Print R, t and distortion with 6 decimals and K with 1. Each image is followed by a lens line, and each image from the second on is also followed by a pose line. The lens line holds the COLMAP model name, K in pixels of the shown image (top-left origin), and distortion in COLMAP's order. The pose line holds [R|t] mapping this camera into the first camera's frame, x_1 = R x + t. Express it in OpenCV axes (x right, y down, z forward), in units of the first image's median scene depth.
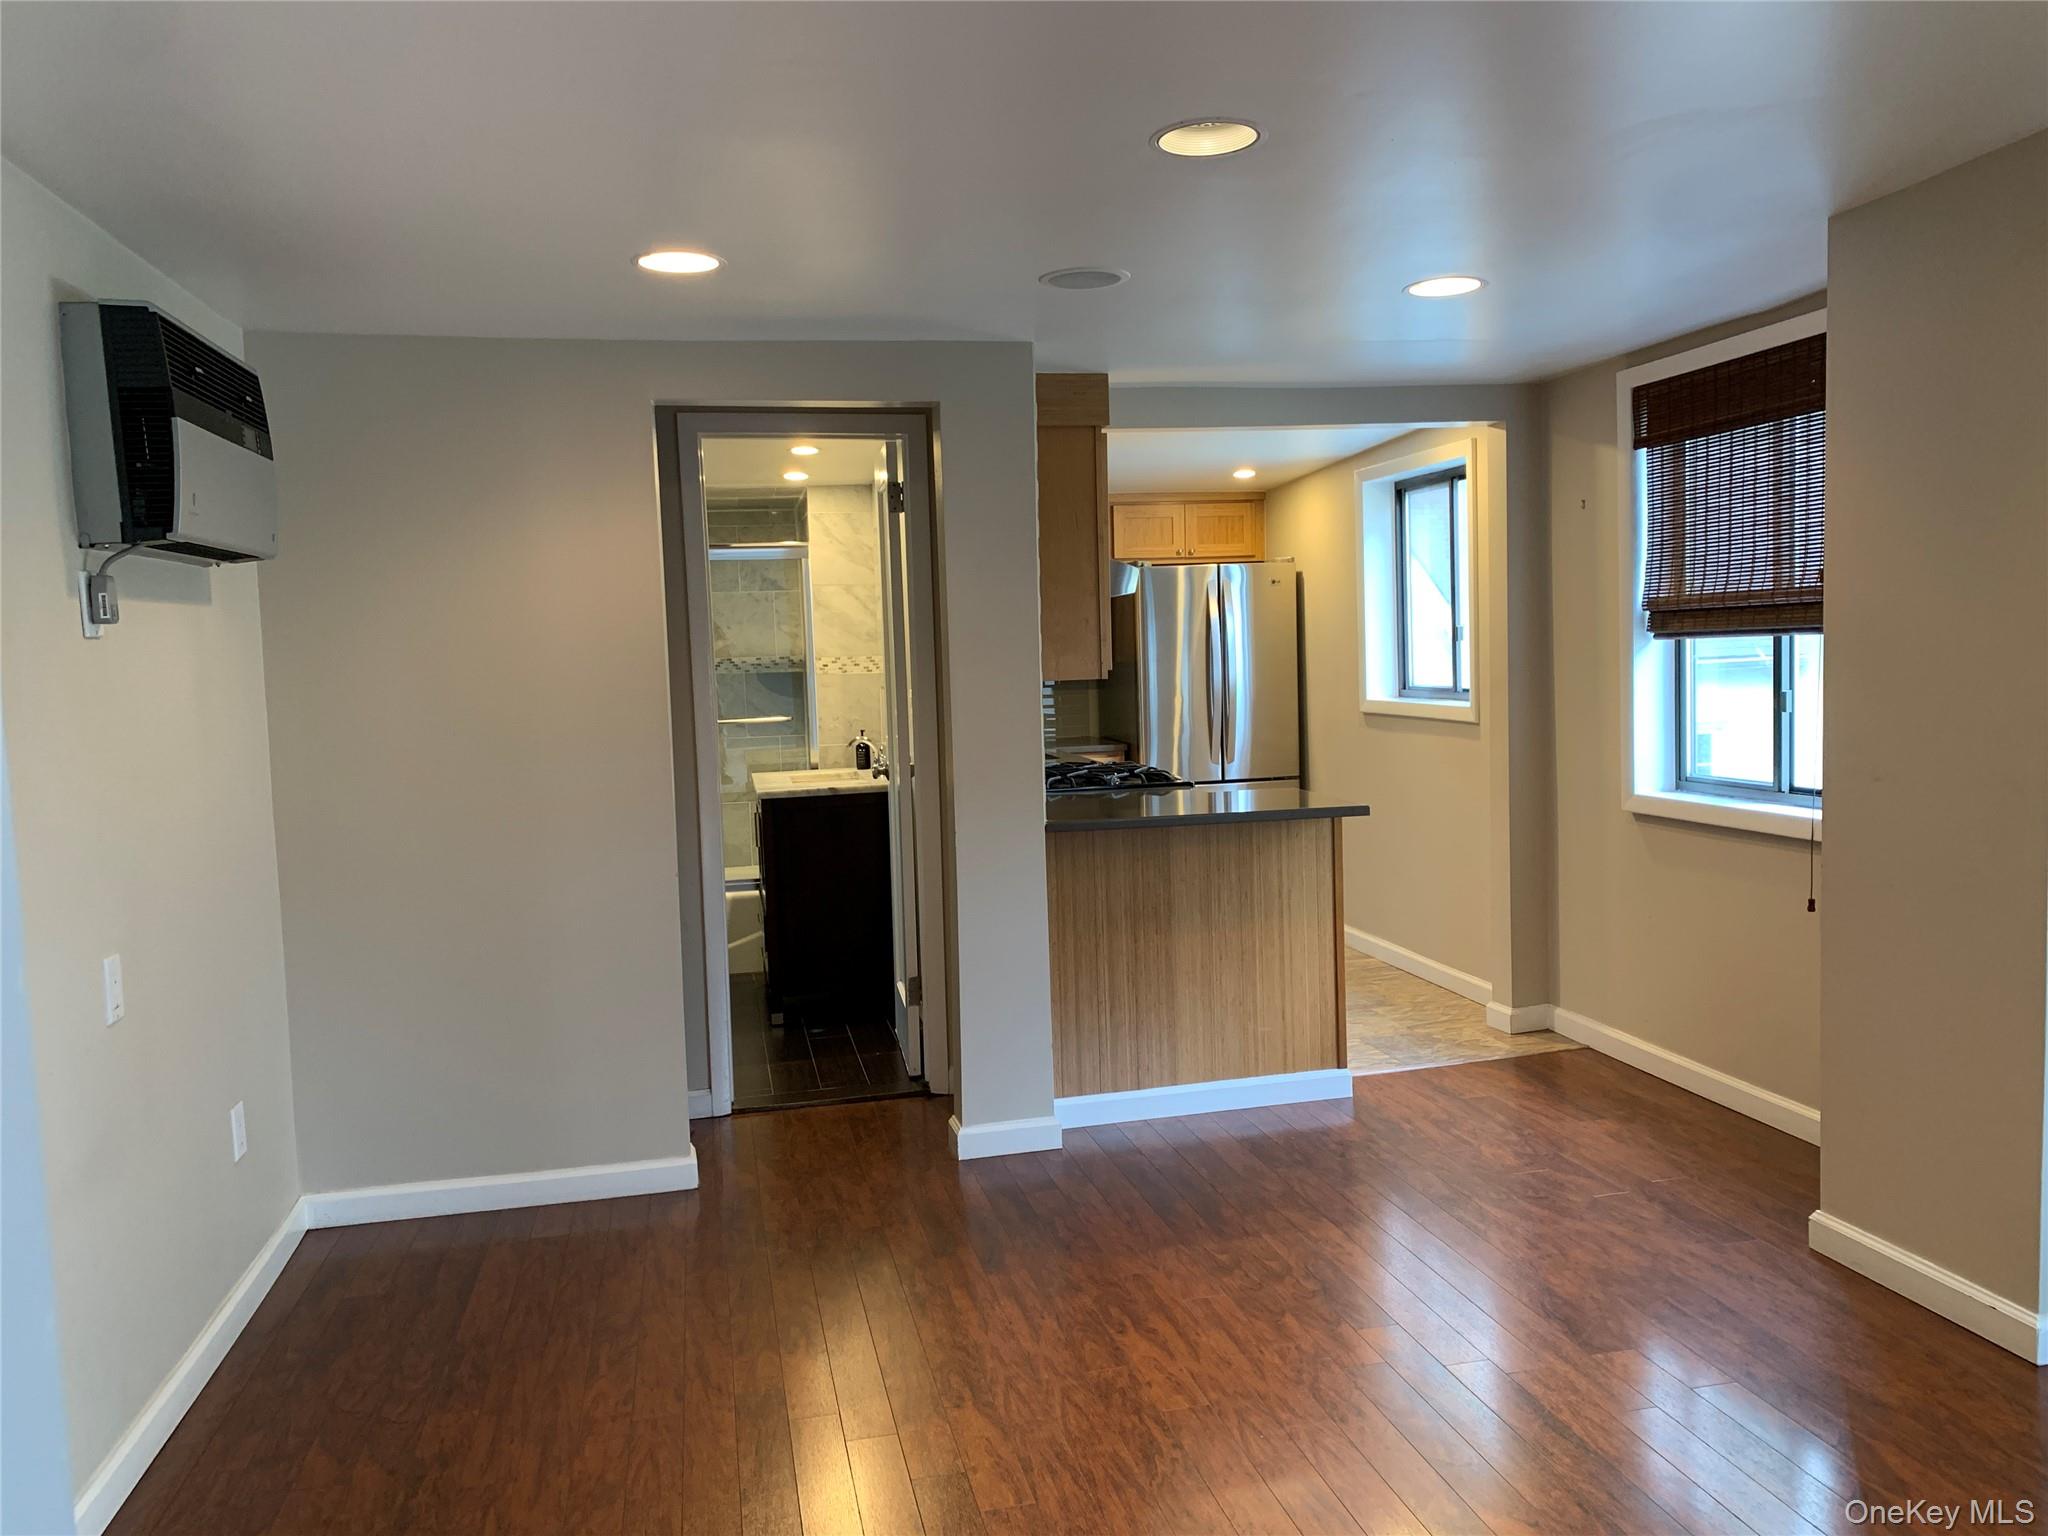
lens RADIAL K [[1556.2, 0, 1025.8], [0, 1556.2, 767.8], [0, 0, 1]] dist [0.011832, 0.003256]
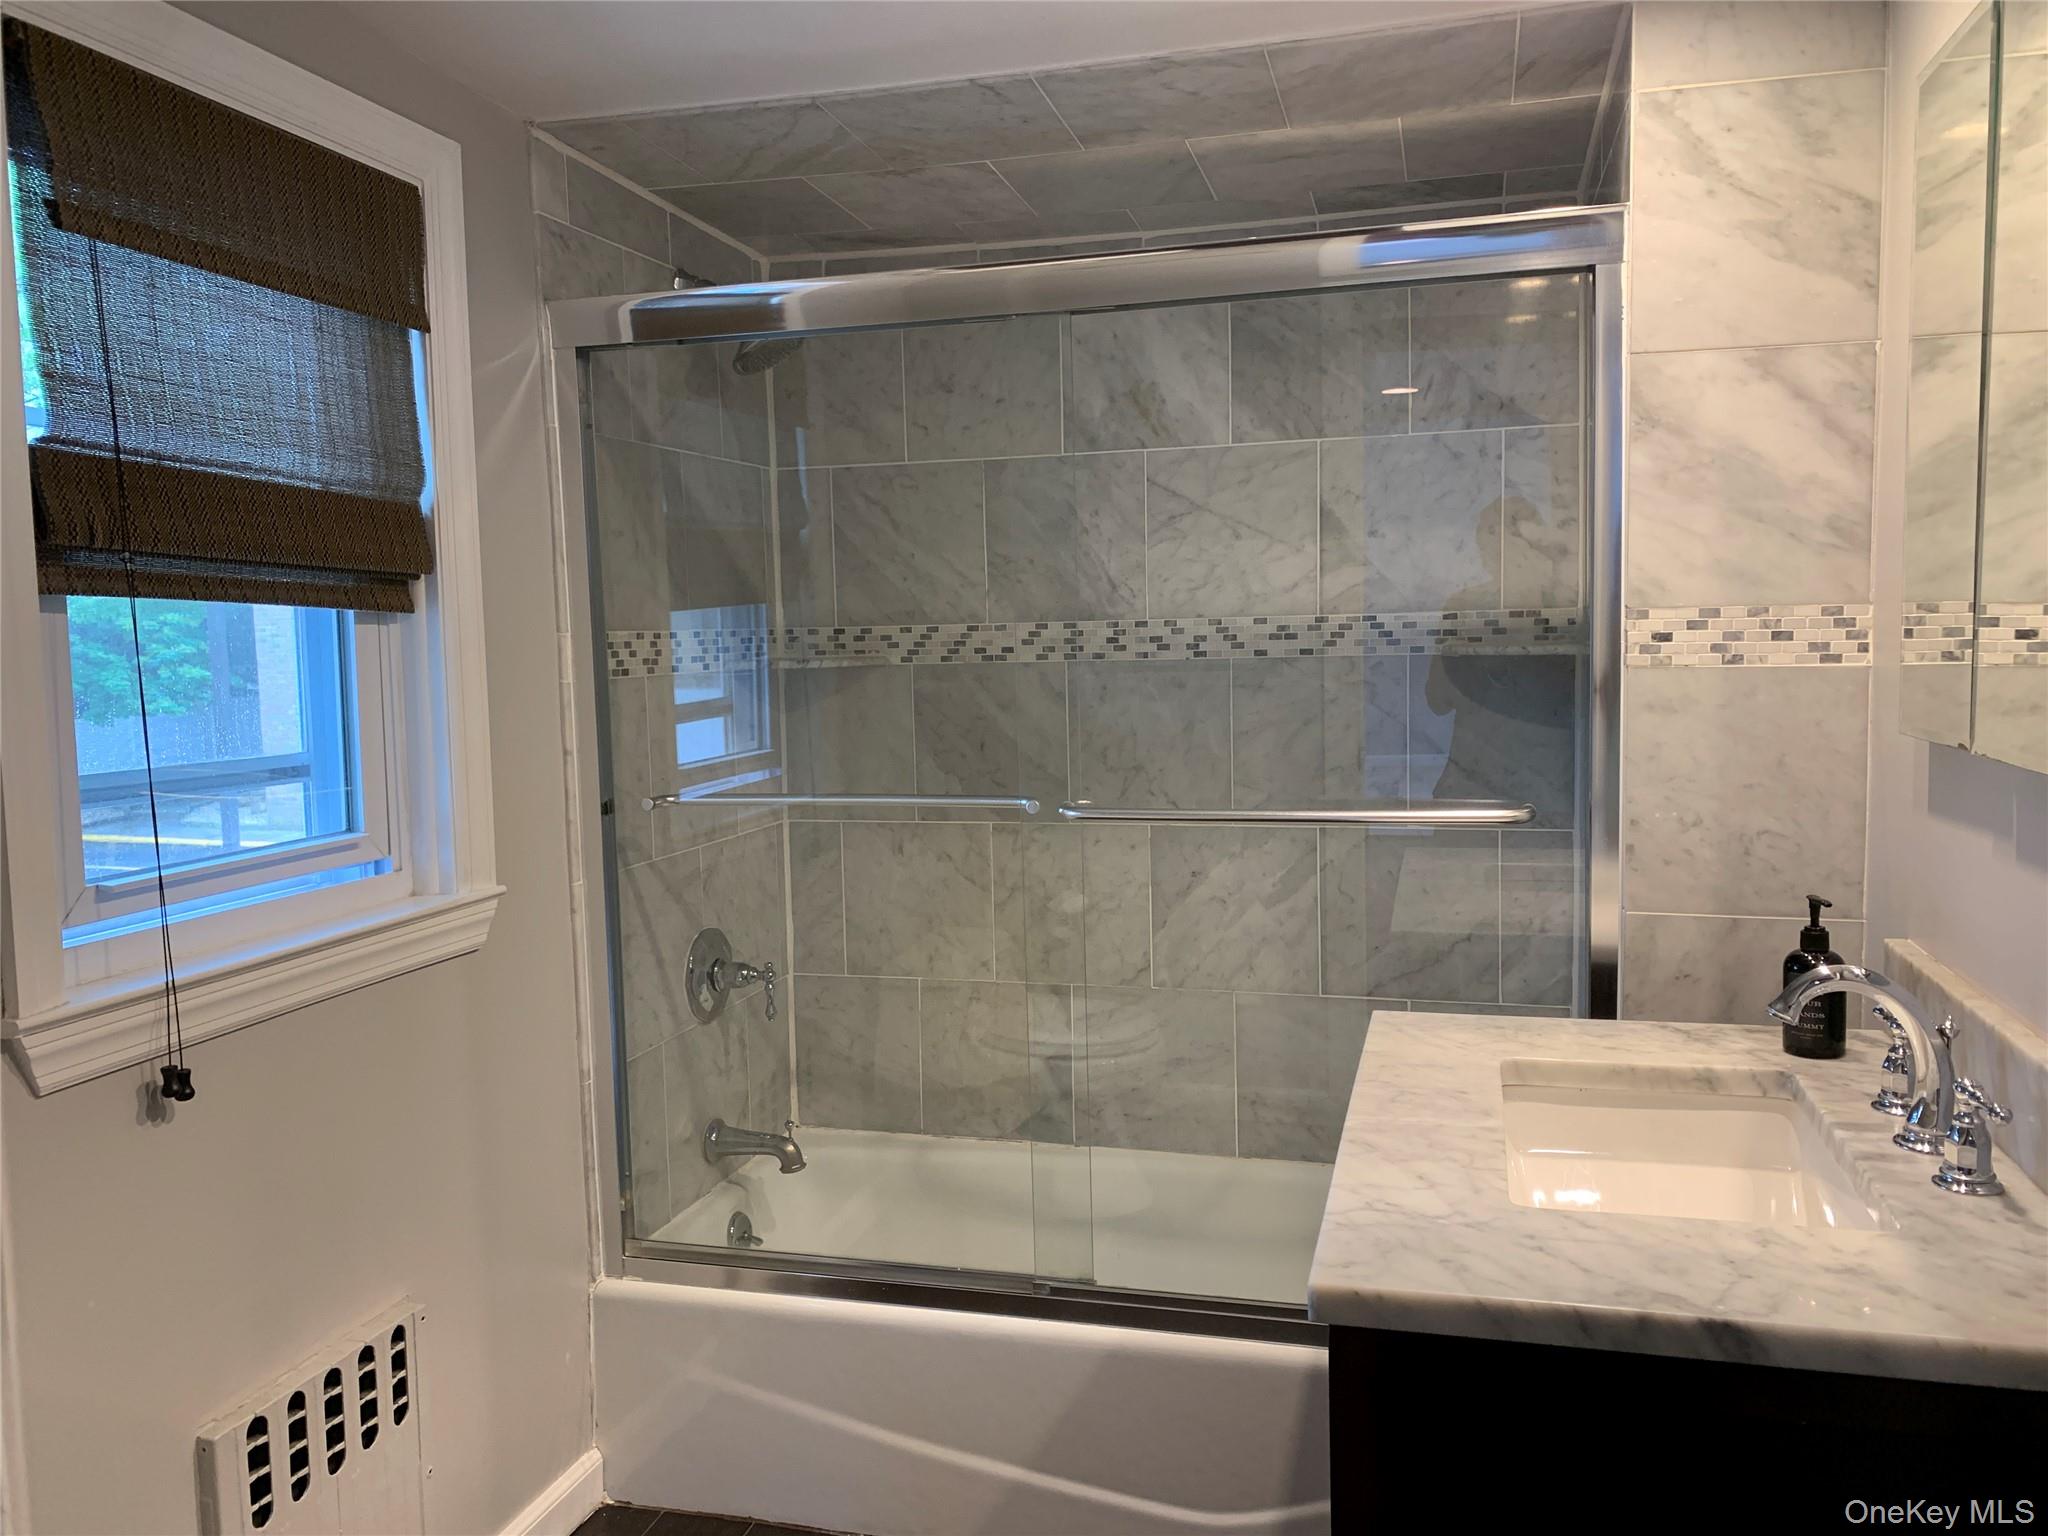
lens RADIAL K [[1556.2, 0, 1027.1], [0, 1556.2, 769.9], [0, 0, 1]] dist [0.011832, 0.003256]
pose [[0.886030, 0.054148, -0.460456, -0.098503], [-0.045420, 0.998517, 0.030023, -0.044393], [0.461399, -0.005687, 0.887175, 0.690187]]
